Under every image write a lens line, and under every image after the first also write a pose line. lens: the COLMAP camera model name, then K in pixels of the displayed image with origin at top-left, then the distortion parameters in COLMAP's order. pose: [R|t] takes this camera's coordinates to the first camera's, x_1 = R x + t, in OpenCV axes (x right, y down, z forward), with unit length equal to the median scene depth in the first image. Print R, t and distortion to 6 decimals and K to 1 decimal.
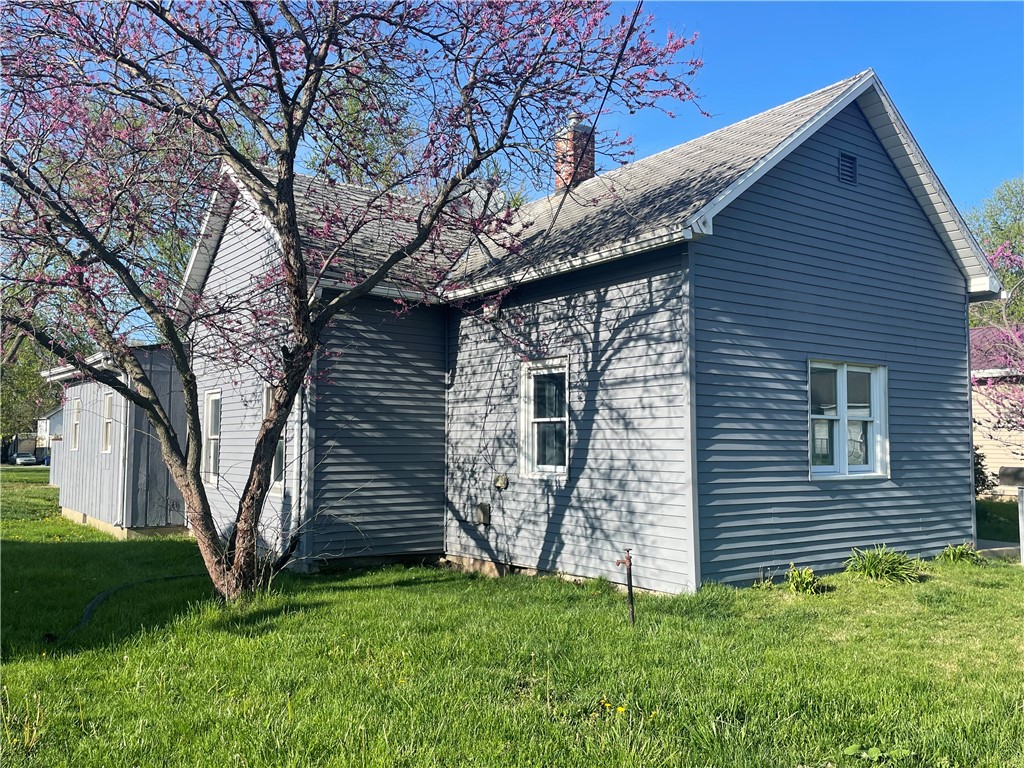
lens RADIAL K [[868.2, 0, 514.2], [0, 868.2, 382.3], [0, 0, 1]] dist [0.054703, -0.005074]
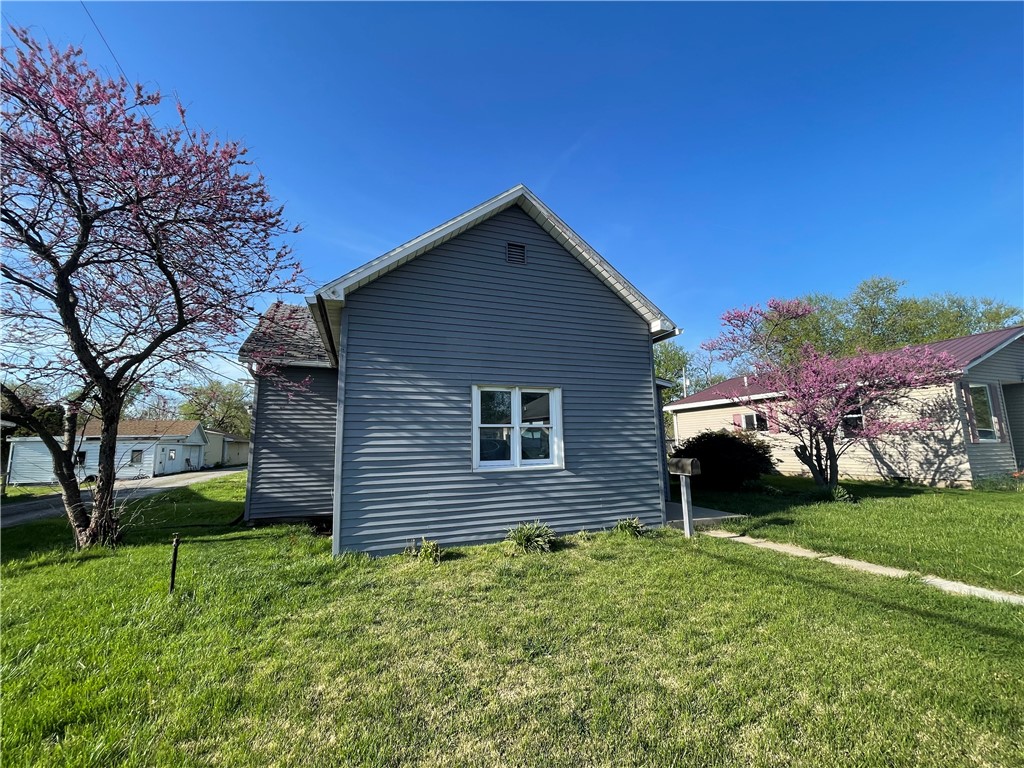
lens RADIAL K [[412.3, 0, 508.8], [0, 412.3, 386.2], [0, 0, 1]] dist [-0.000381, -0.000096]
pose [[0.960572, -0.061904, -0.271053, 0.527483], [0.042150, 0.996053, -0.078109, 0.027444], [0.274819, 0.063605, 0.959390, 0.349601]]
